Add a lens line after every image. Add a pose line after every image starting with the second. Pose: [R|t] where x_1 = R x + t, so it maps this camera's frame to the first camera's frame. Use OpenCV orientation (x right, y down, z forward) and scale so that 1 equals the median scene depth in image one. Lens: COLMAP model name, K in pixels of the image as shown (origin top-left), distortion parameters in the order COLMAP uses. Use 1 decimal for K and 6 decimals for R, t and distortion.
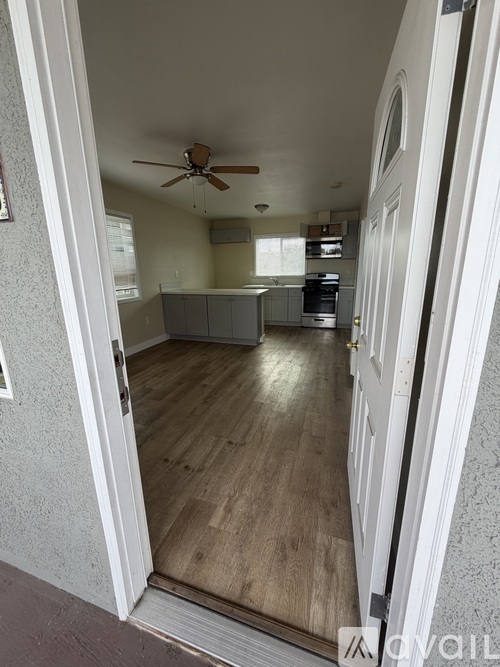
lens RADIAL K [[264.7, 0, 252.6], [0, 264.7, 330.7], [0, 0, 1]] dist [-0.001439, 0.000054]
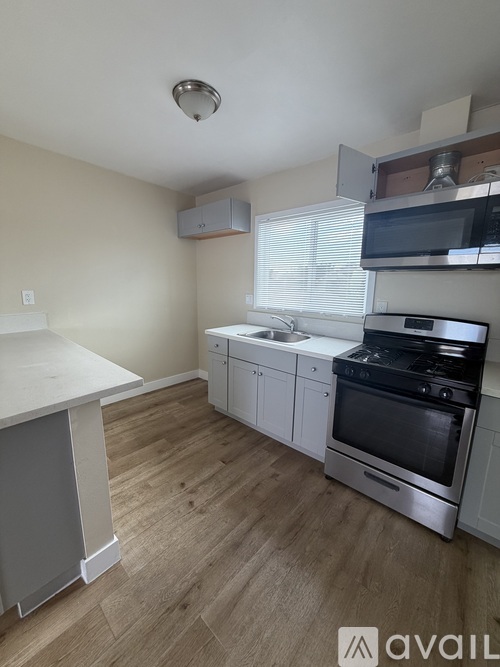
lens RADIAL K [[264.7, 0, 252.6], [0, 264.7, 330.7], [0, 0, 1]] dist [-0.001439, 0.000054]
pose [[0.914461, 0.105680, -0.390632, 0.212996], [-0.128001, 0.991274, -0.031473, -0.170964], [0.383897, 0.078782, 0.920009, 0.664841]]
